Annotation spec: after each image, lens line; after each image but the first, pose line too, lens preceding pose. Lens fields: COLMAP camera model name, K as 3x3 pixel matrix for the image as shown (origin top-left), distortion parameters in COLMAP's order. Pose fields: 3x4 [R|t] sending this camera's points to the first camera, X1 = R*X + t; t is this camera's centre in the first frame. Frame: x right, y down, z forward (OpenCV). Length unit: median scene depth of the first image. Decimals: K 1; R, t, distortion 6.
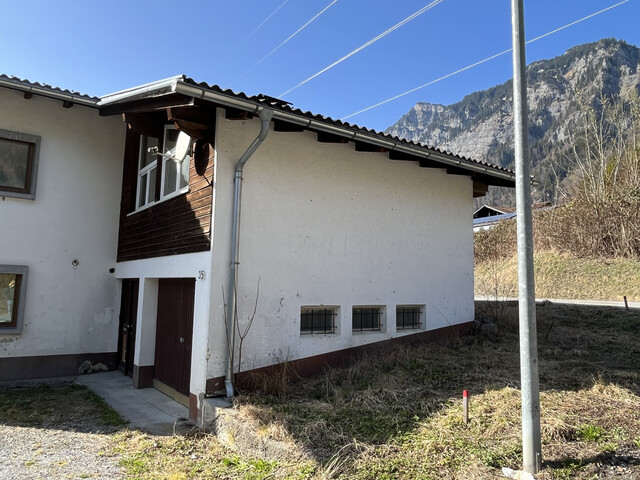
lens RADIAL K [[471.7, 0, 320.0], [0, 471.7, 240.0], [0, 0, 1]] dist [-0.006090, -0.000870]
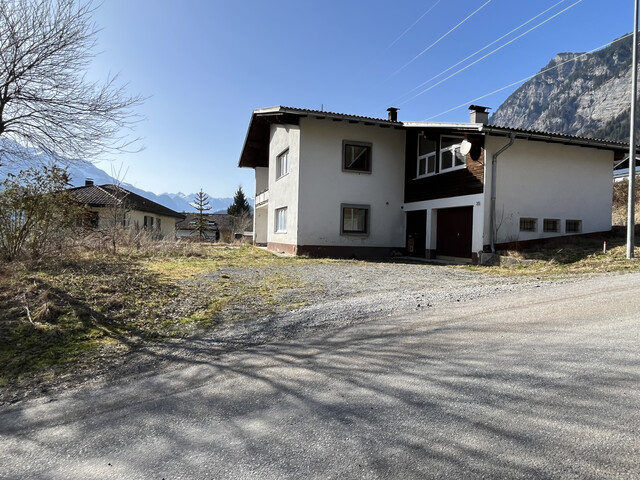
lens RADIAL K [[423.8, 0, 320.0], [0, 423.8, 240.0], [0, 0, 1]] dist [0.080941, -0.079189]
pose [[0.959316, 0.006213, -0.282266, -0.255822], [0.021368, 0.995293, 0.094529, 0.022426], [0.281525, -0.096715, 0.954668, -0.831110]]
